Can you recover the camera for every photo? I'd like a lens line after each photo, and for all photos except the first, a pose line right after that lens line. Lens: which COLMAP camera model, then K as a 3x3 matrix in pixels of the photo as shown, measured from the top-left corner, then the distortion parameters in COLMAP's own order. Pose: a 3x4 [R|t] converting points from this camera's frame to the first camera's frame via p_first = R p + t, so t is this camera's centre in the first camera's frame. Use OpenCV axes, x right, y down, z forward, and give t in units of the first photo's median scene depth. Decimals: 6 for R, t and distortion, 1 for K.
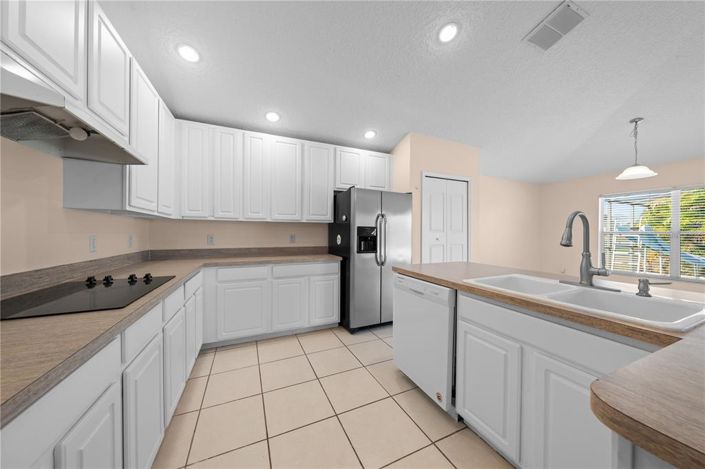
lens RADIAL K [[237.2, 0, 352.5], [0, 237.2, 234.5], [0, 0, 1]] dist [-0.006274, 0.000042]
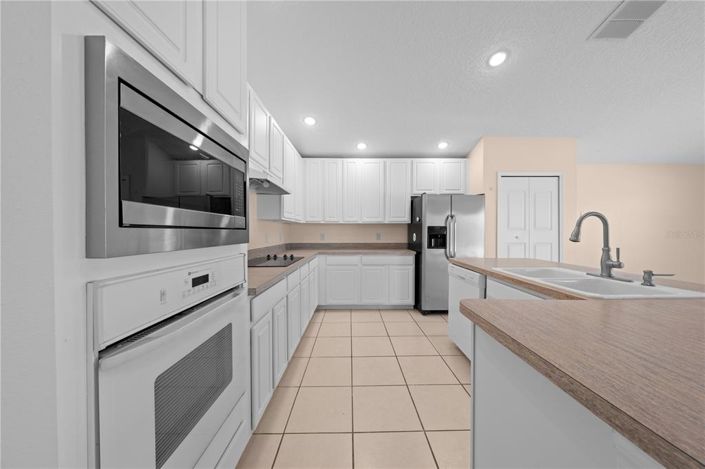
lens RADIAL K [[237.2, 0, 352.5], [0, 237.2, 234.5], [0, 0, 1]] dist [-0.006274, 0.000042]
pose [[0.913224, -0.000138, -0.407457, 0.161737], [0.001736, 0.999992, 0.003552, 0.003334], [0.407454, -0.003951, 0.913217, -0.254438]]
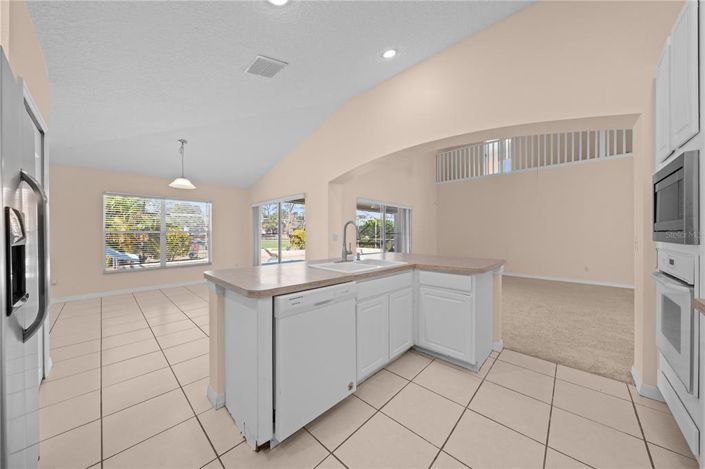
lens RADIAL K [[237.2, 0, 352.5], [0, 237.2, 234.5], [0, 0, 1]] dist [-0.006274, 0.000042]
pose [[-0.379815, -0.008737, 0.925021, -0.348278], [0.005526, 0.999916, 0.011714, -0.005300], [-0.925046, 0.009560, -0.379735, 0.784581]]
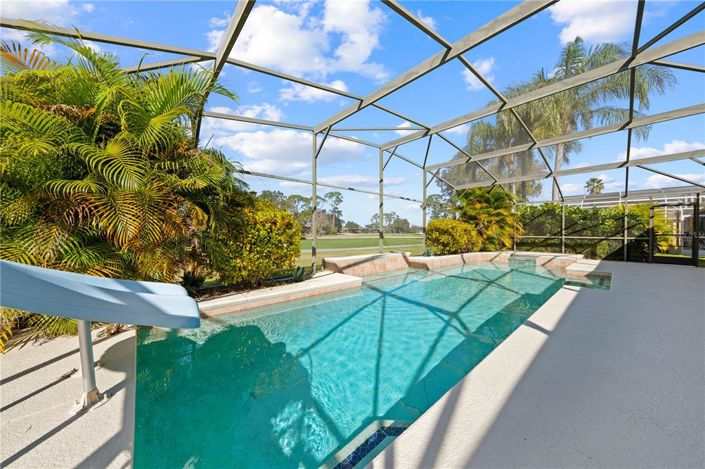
lens RADIAL K [[237.2, 0, 352.5], [0, 237.2, 234.5], [0, 0, 1]] dist [-0.006274, 0.000042]
pose [[-0.306424, -0.012280, 0.951816, 3.000263], [0.000090, 0.999916, 0.012929, 0.110527], [-0.951895, 0.004047, -0.306398, 2.065606]]
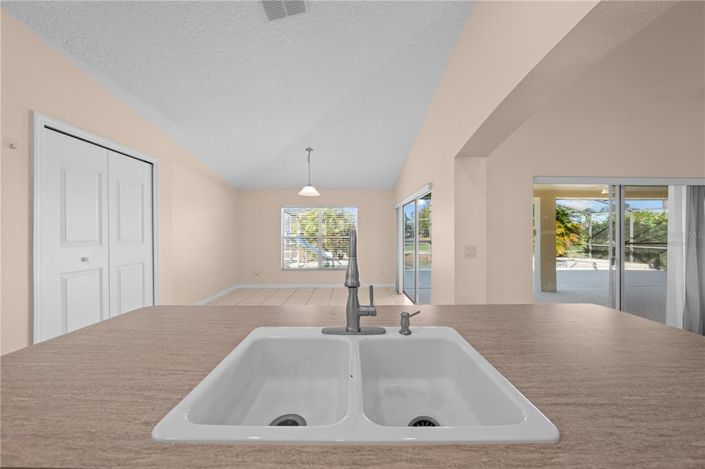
lens RADIAL K [[237.2, 0, 352.5], [0, 237.2, 234.5], [0, 0, 1]] dist [-0.006274, 0.000042]
pose [[0.398245, -0.005369, 0.917264, 0.157040], [0.007355, 0.999969, 0.002660, -0.039610], [-0.917250, 0.005687, 0.398272, 0.340439]]
